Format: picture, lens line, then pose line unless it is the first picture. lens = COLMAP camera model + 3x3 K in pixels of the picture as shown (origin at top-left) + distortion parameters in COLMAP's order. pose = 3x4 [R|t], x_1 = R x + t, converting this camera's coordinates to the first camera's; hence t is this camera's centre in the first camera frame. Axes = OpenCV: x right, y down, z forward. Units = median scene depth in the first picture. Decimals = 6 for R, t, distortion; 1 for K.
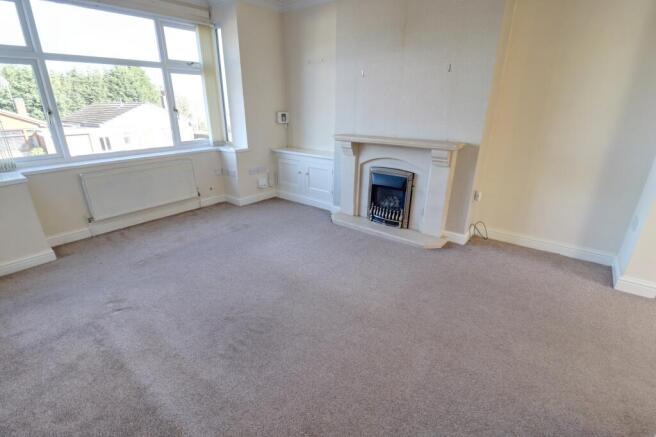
lens RADIAL K [[308.1, 0, 327.7], [0, 308.1, 218.7], [0, 0, 1]] dist [-0.012346, -0.002049]
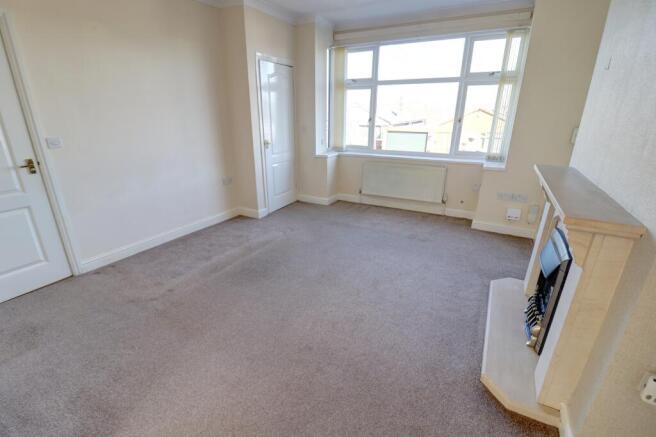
lens RADIAL K [[308.1, 0, 325.4], [0, 308.1, 219.7], [0, 0, 1]] dist [-0.012346, -0.002049]
pose [[0.172338, 0.319828, -0.931670, 0.521306], [-0.347627, 0.904713, 0.246271, -0.151283], [0.921659, 0.281431, 0.267097, 0.402921]]
